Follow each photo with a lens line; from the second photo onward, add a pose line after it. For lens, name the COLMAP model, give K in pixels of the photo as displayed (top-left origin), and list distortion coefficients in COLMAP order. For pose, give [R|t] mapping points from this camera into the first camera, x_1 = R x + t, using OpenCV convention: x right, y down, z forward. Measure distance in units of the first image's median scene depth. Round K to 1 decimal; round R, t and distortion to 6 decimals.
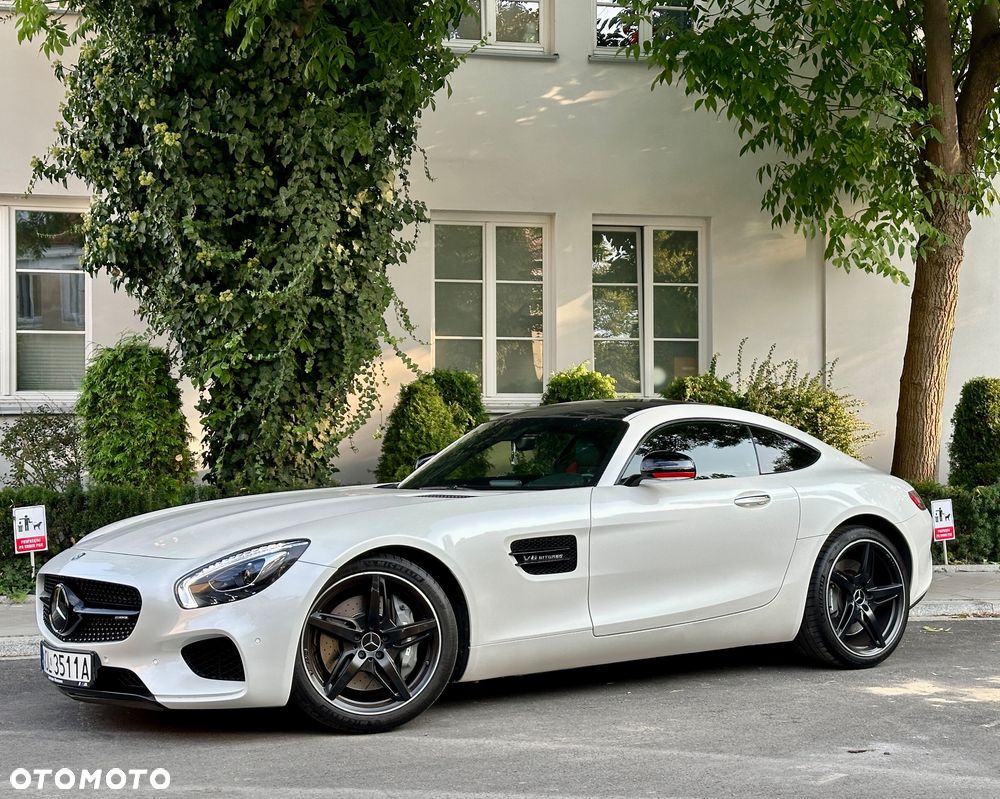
lens RADIAL K [[1547.3, 0, 560.2], [0, 1547.3, 424.2], [0, 0, 1]] dist [0.168985, -0.243207]
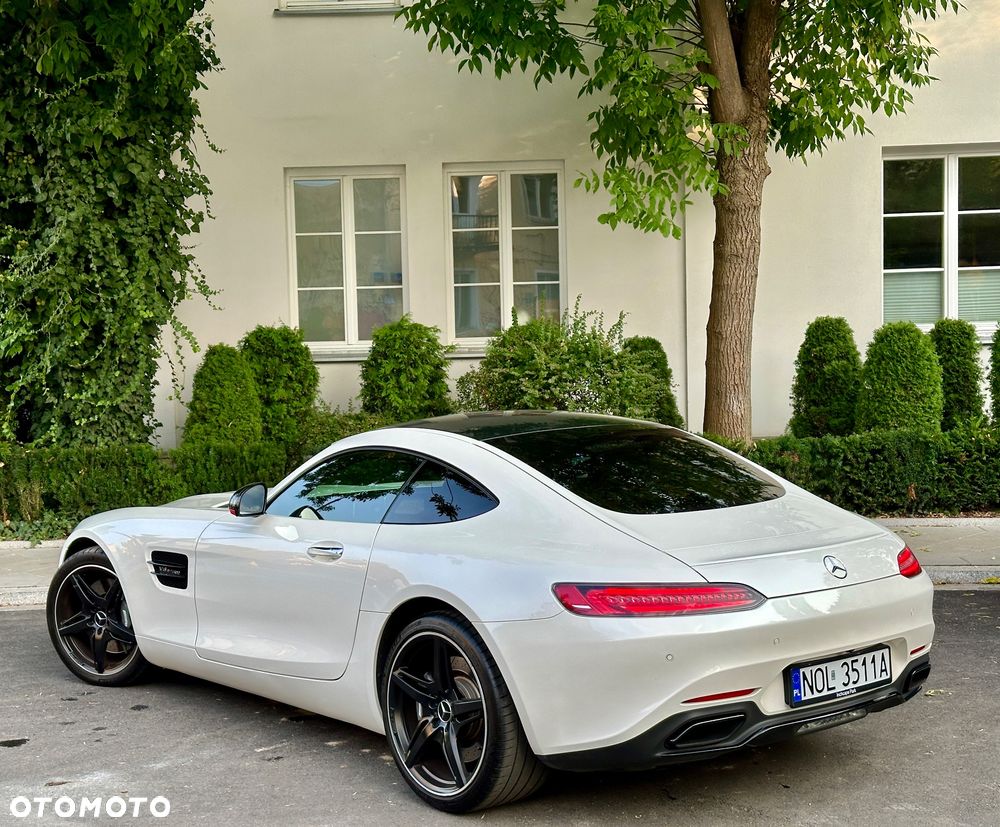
lens RADIAL K [[1517.0, 0, 463.7], [0, 1517.0, 412.2], [0, 0, 1]] dist [0.155791, -0.155858]
pose [[0.970018, -0.005177, -0.242978, 0.353295], [0.023365, 0.997129, 0.072033, -0.056322], [0.241907, -0.075551, 0.967354, 0.029507]]
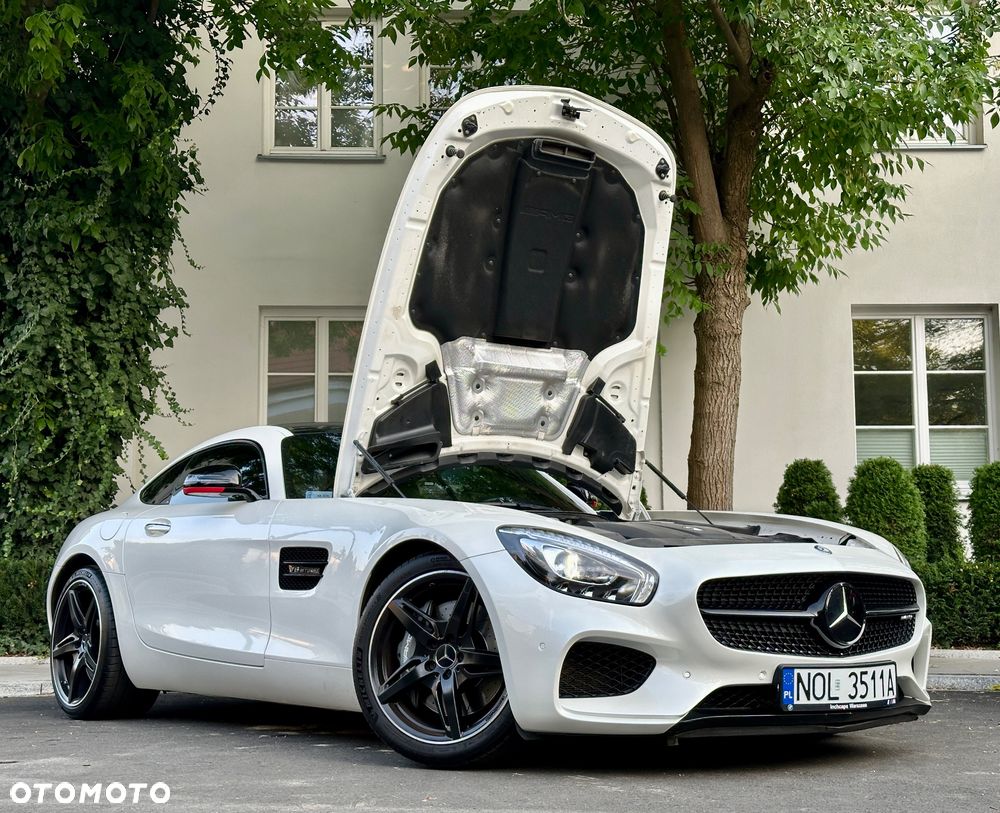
lens RADIAL K [[1495.2, 0, 489.2], [0, 1495.2, 408.2], [0, 0, 1]] dist [0.135528, -0.048891]
pose [[0.982041, -0.021591, -0.187426, 0.317493], [0.001213, 0.994132, -0.108164, 0.048293], [0.188661, 0.105994, 0.976305, 0.071266]]
